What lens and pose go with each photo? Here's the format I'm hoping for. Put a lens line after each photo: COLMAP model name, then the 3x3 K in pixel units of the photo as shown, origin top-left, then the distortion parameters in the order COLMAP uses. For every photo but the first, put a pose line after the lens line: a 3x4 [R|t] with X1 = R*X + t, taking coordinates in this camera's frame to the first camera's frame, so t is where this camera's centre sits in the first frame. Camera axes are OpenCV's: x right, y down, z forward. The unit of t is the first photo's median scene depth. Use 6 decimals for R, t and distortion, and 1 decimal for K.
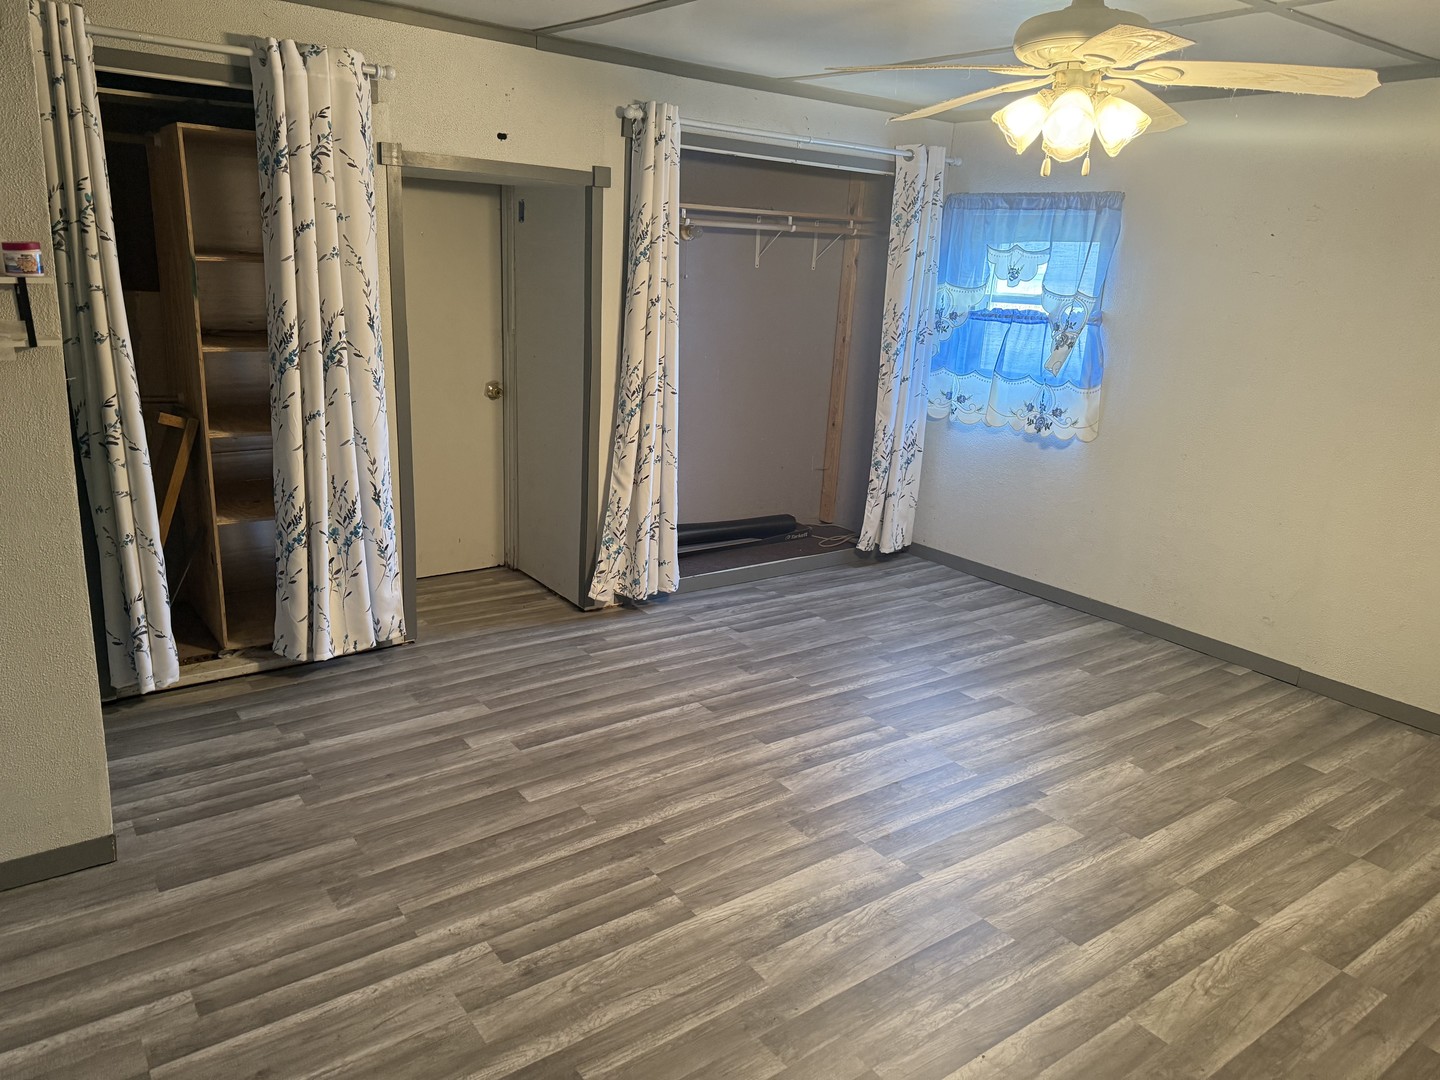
lens RADIAL K [[1015.4, 0, 683.5], [0, 1015.4, 544.4], [0, 0, 1]] dist [0.040266, -0.044746]
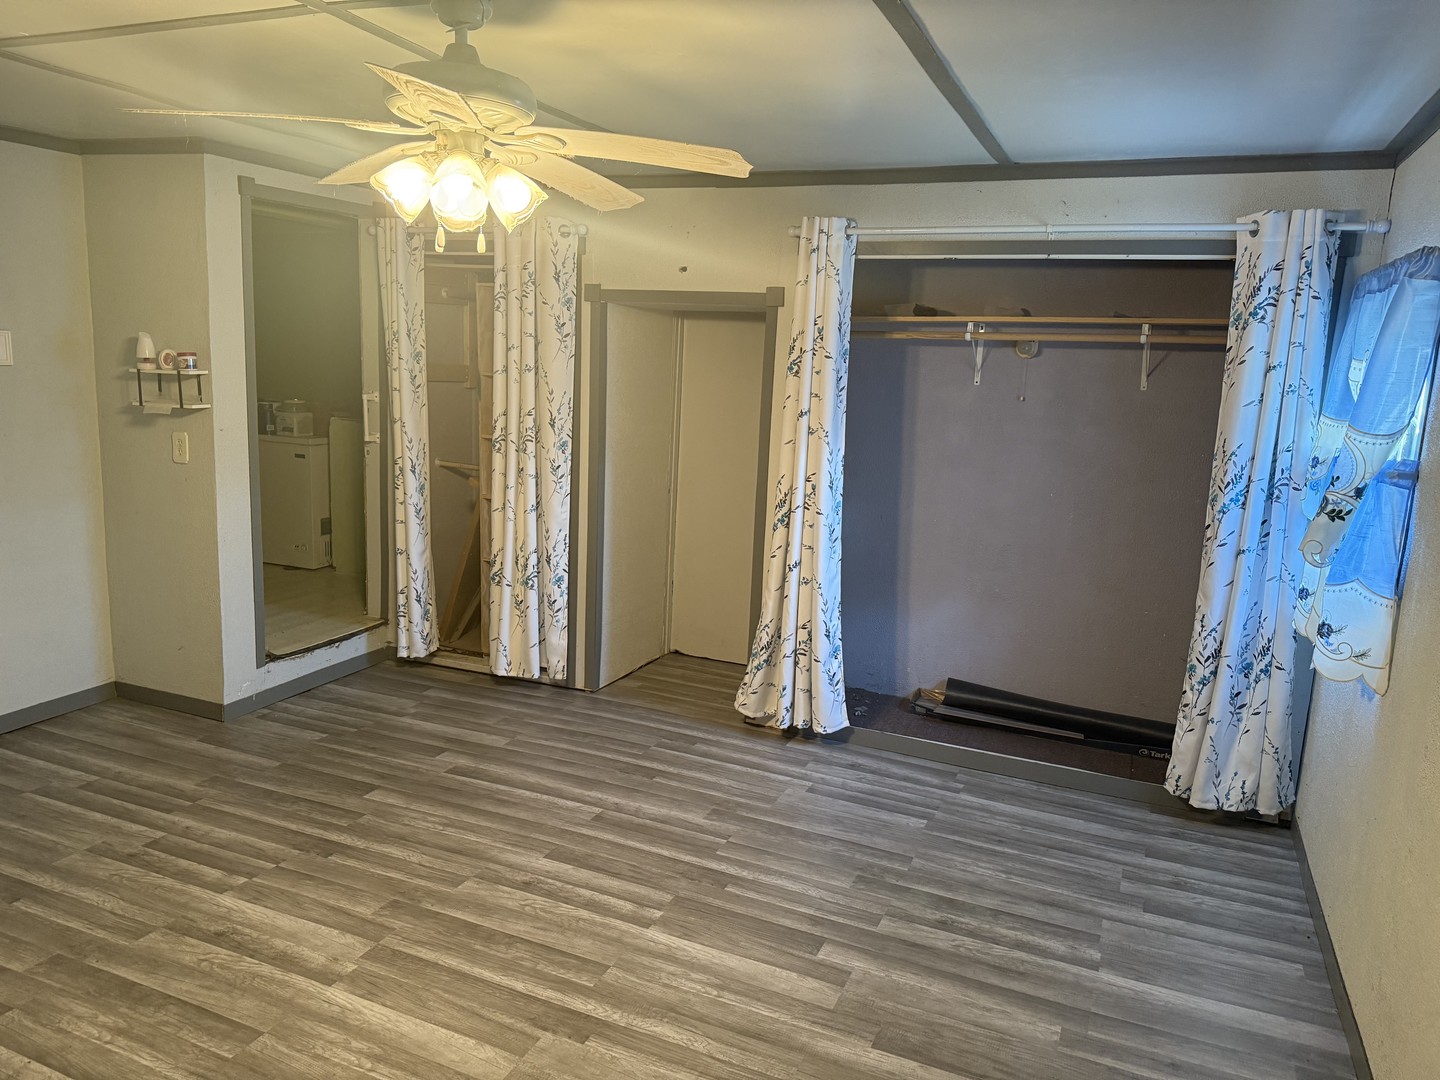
lens RADIAL K [[1015.4, 0, 716.4], [0, 1015.4, 530.7], [0, 0, 1]] dist [0.040266, -0.044746]
pose [[0.508138, 0.120015, -0.852873, 0.827442], [-0.248902, 0.968454, -0.012015, -0.112073], [0.824526, 0.218387, 0.521980, 0.499703]]
